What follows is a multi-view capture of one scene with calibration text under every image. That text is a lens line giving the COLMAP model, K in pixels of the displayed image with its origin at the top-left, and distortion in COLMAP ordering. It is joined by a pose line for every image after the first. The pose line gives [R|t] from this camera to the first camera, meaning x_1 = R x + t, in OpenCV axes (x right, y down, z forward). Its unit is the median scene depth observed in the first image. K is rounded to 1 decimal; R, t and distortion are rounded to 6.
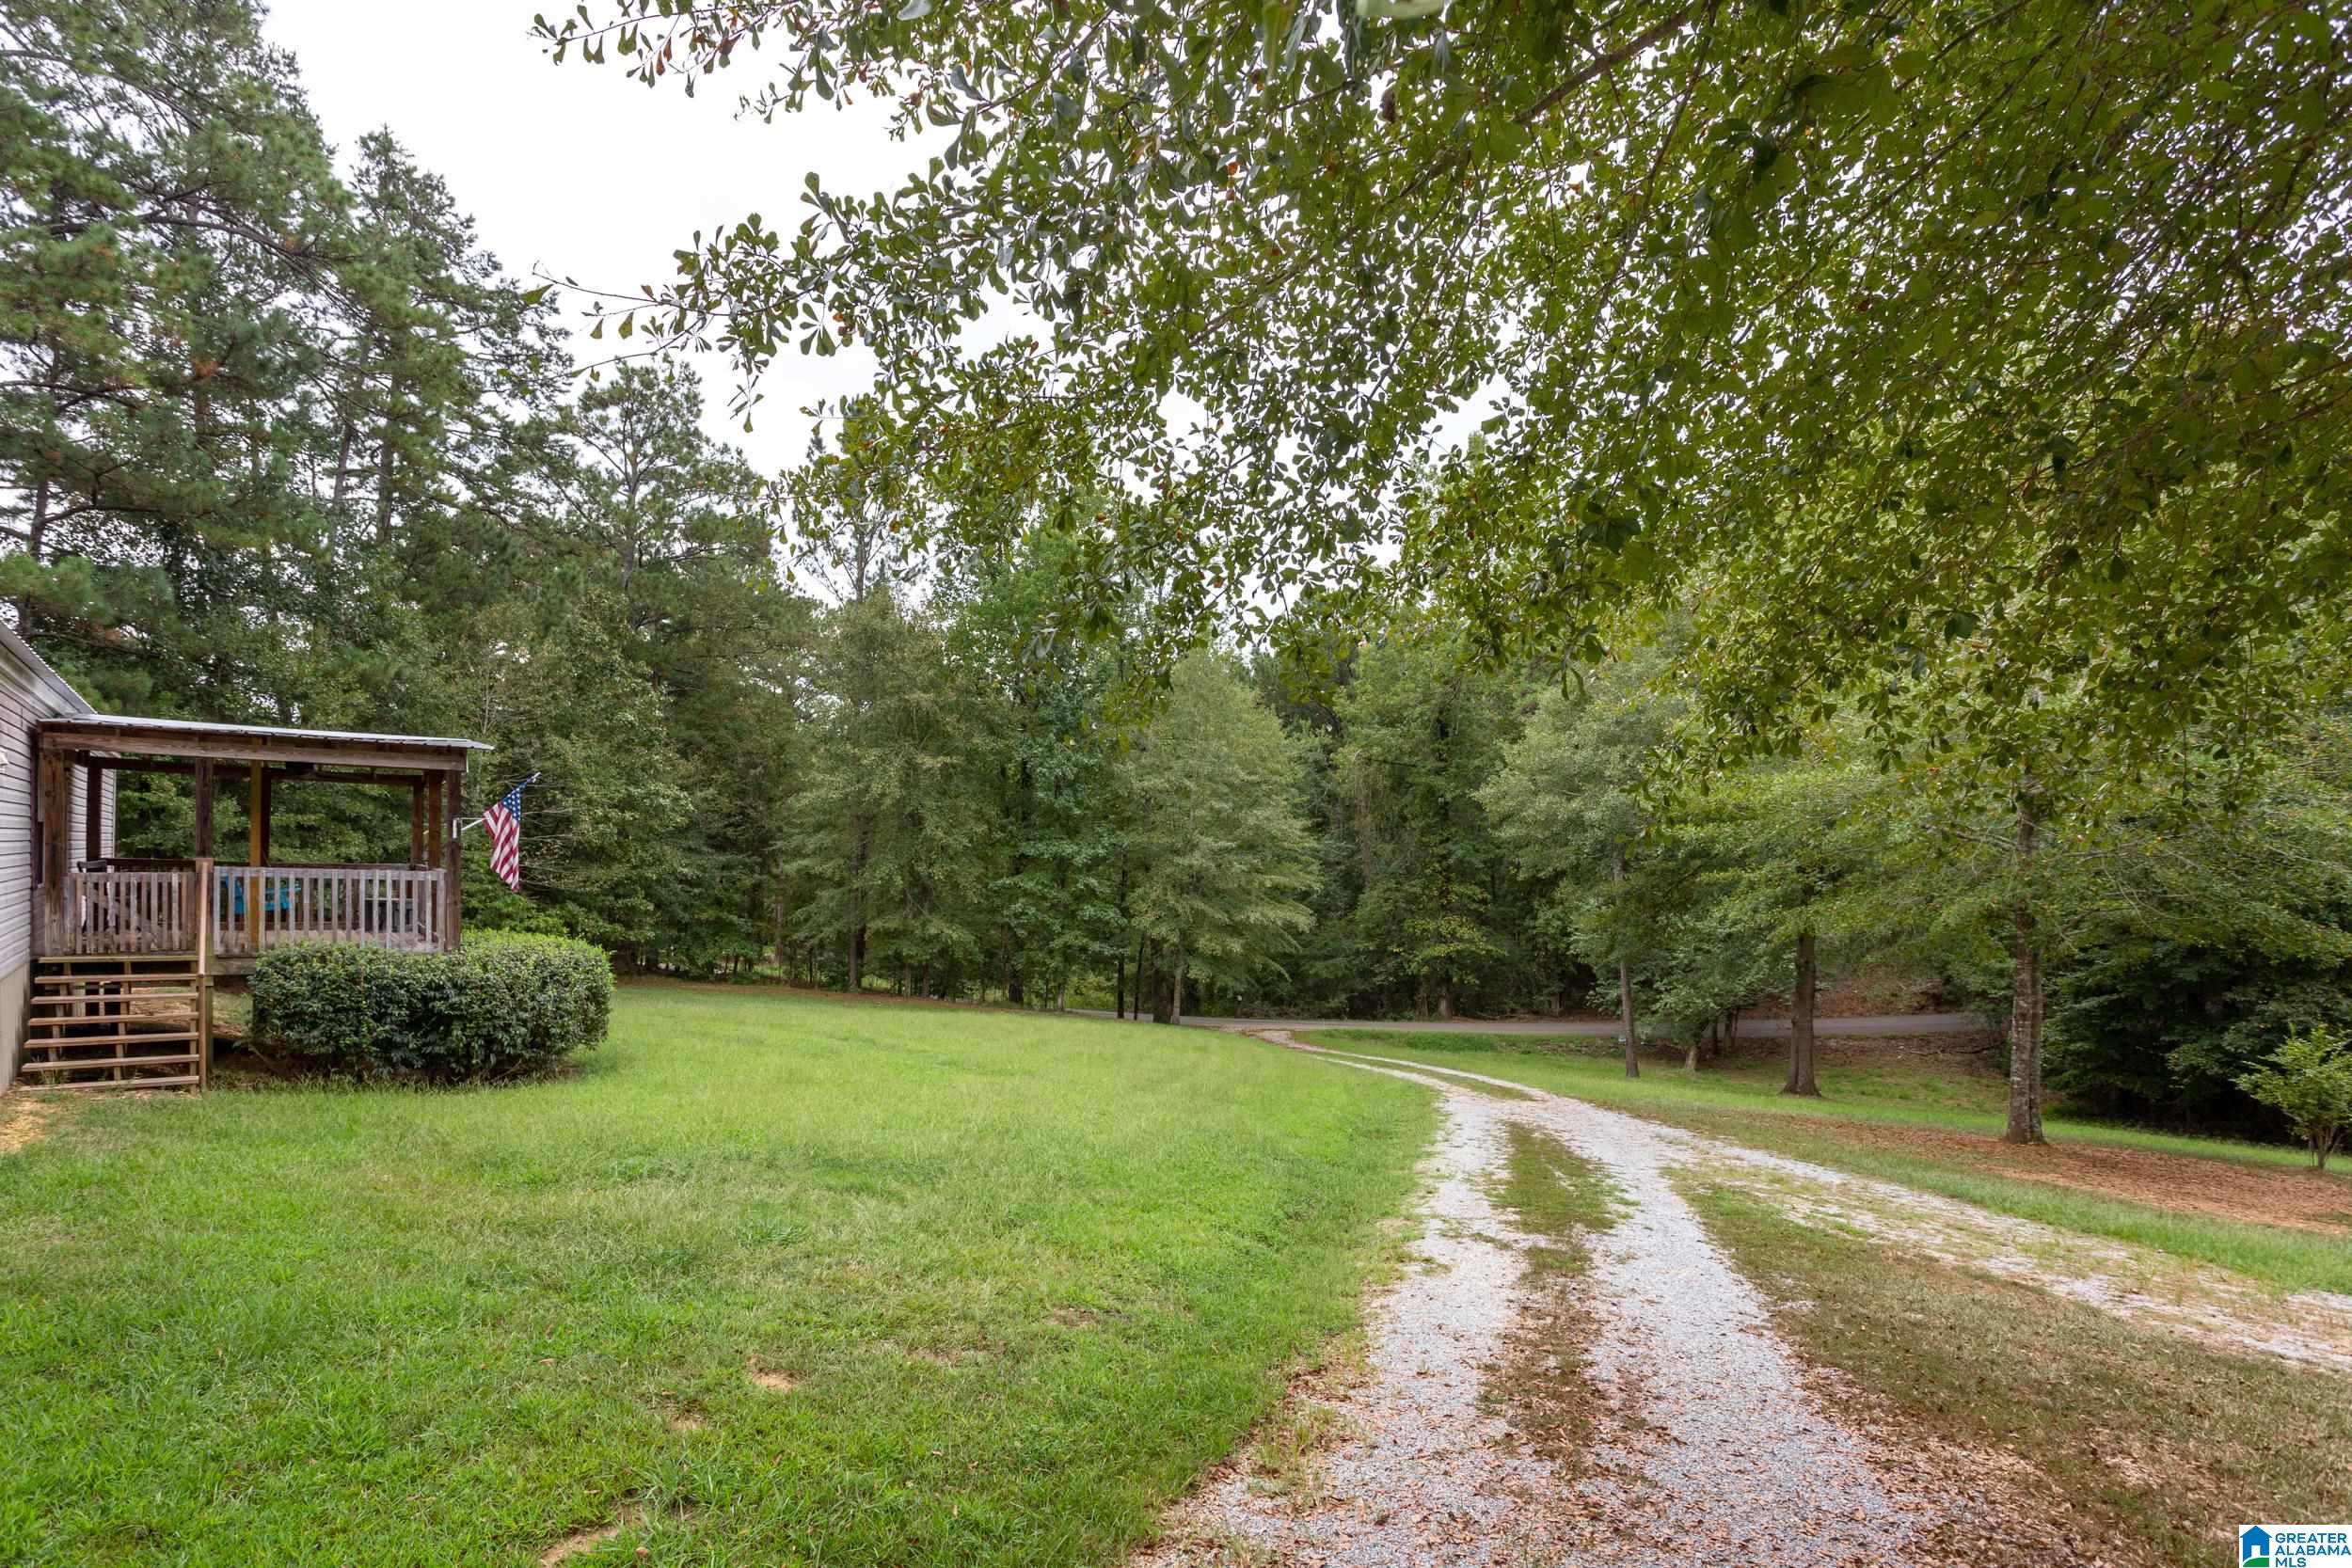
lens RADIAL K [[1218.8, 0, 1176.0], [0, 1218.8, 784.0], [0, 0, 1]] dist [-0.001611, -0.000030]
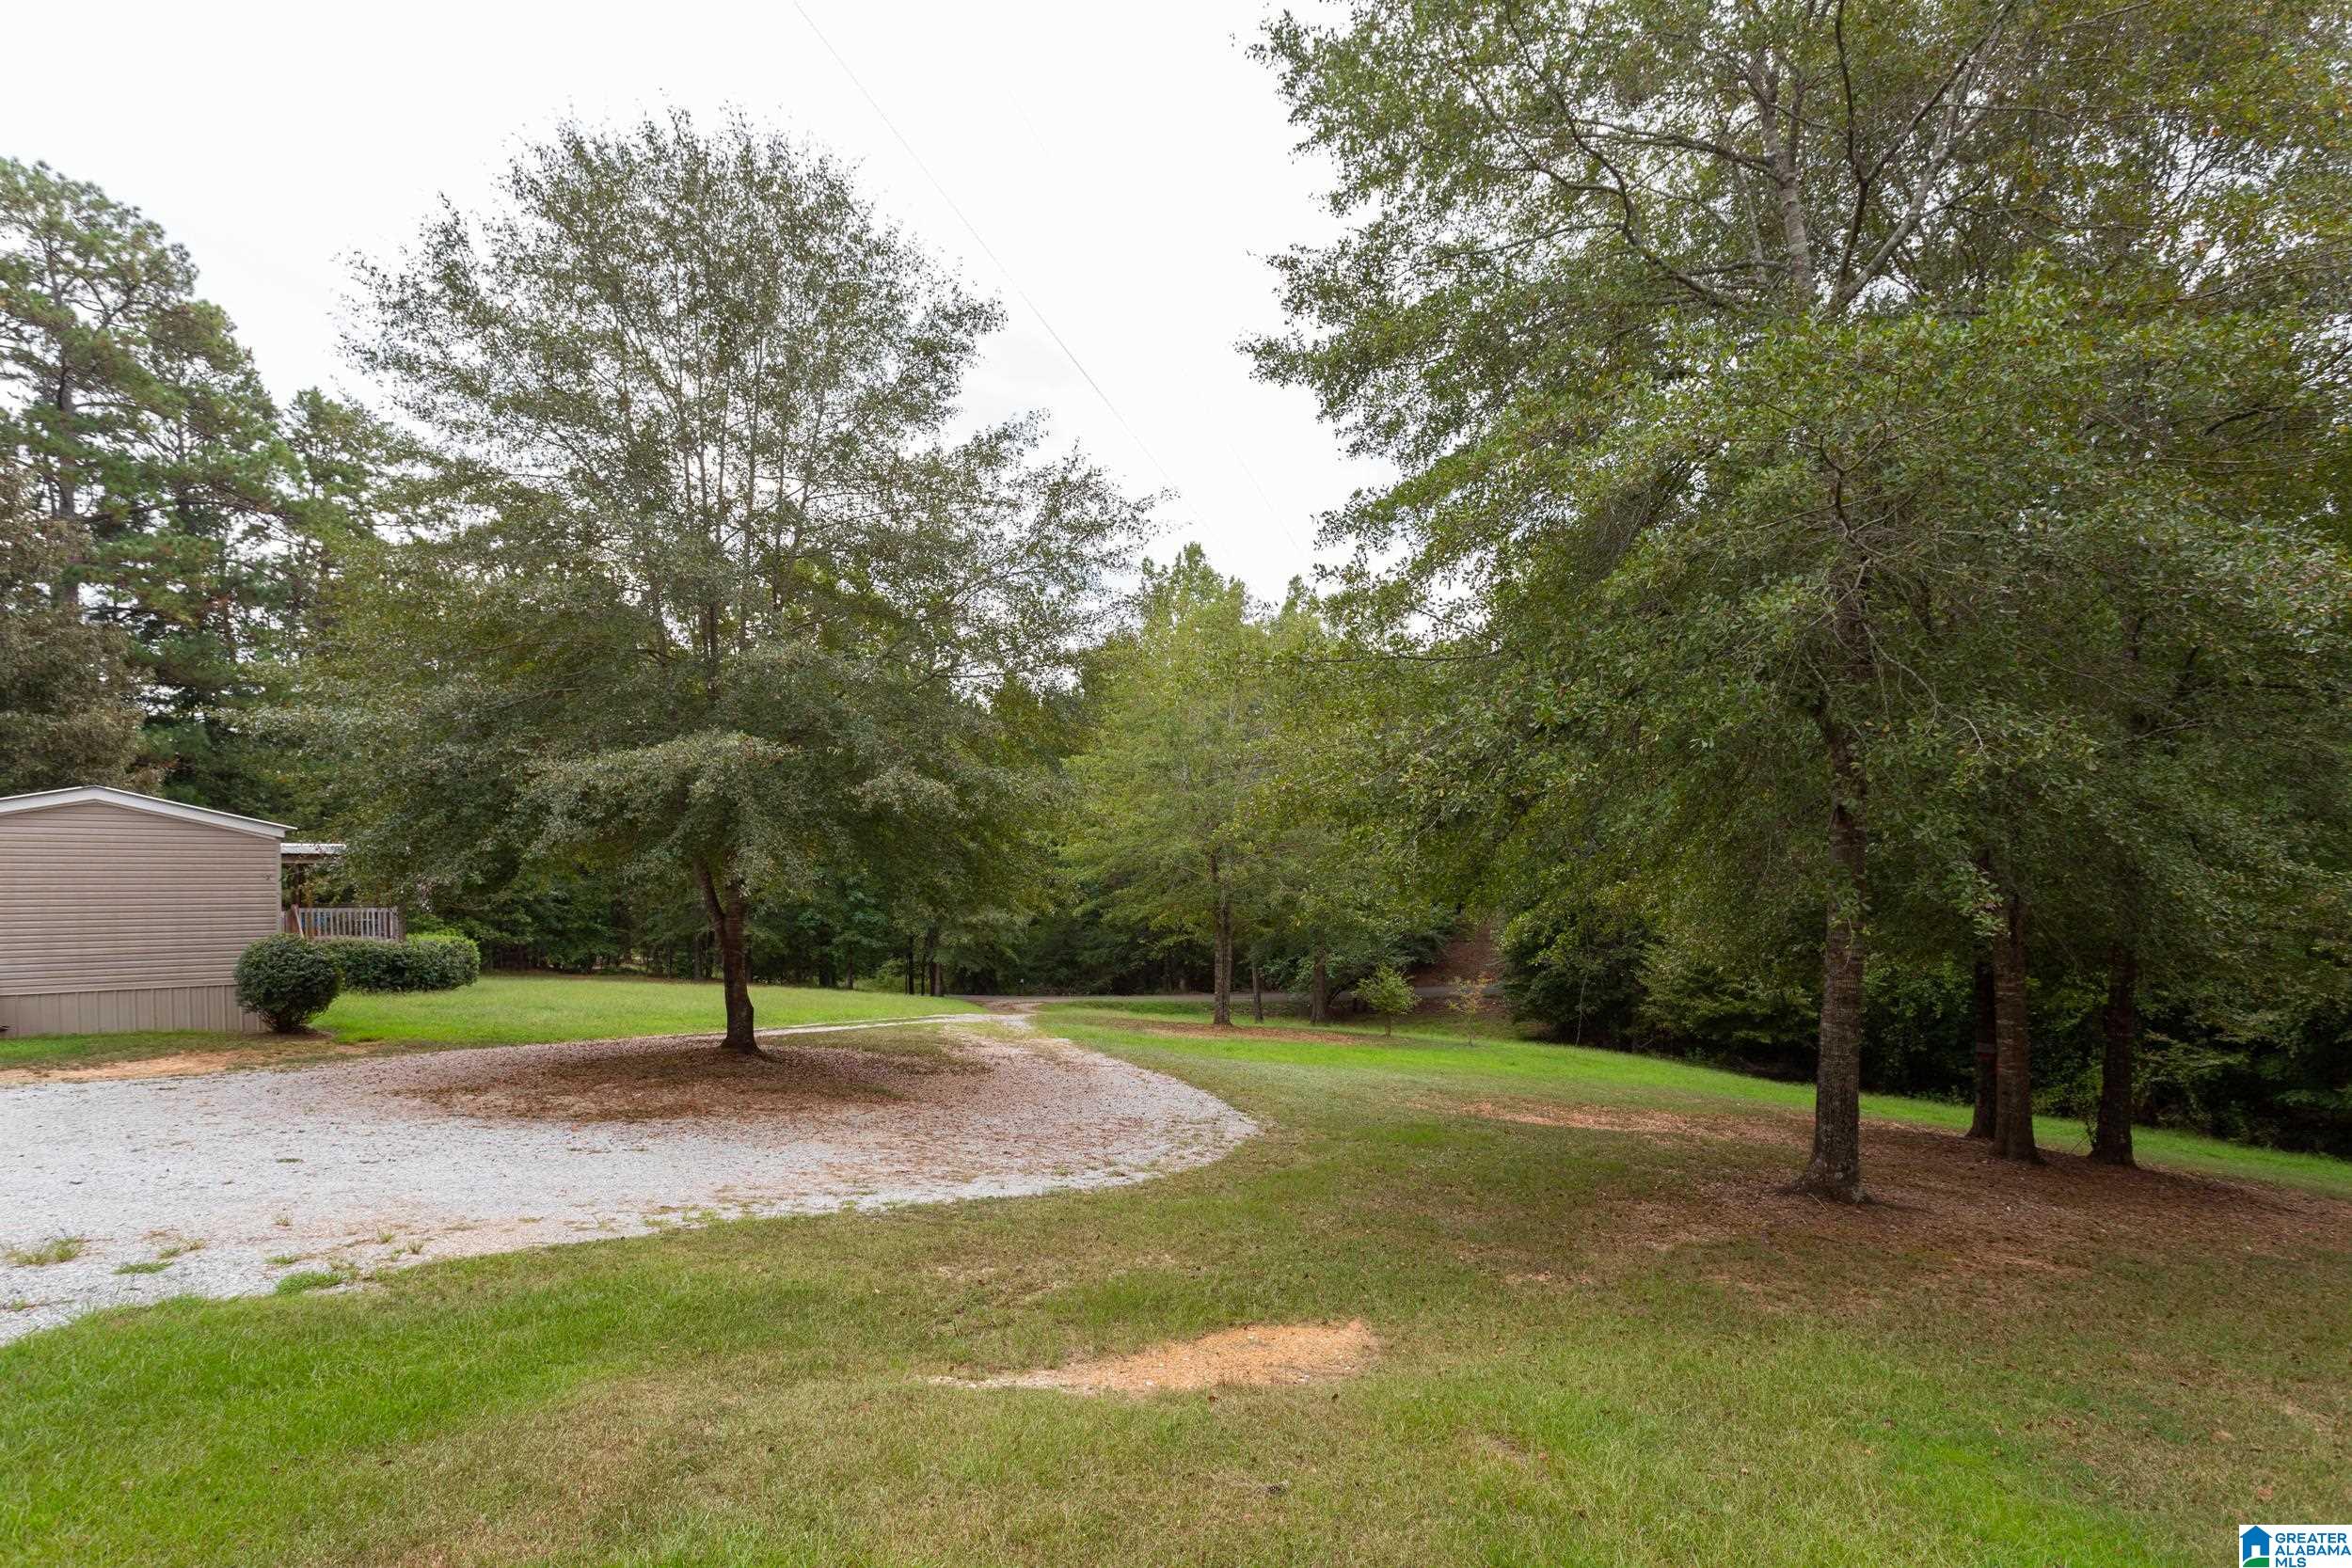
lens RADIAL K [[1218.8, 0, 1176.0], [0, 1218.8, 784.0], [0, 0, 1]] dist [-0.001611, -0.000030]
pose [[0.998515, -0.015456, 0.052231, 0.218979], [0.015435, 0.999881, 0.000801, -0.041020], [-0.052237, 0.000007, 0.998635, -0.402294]]
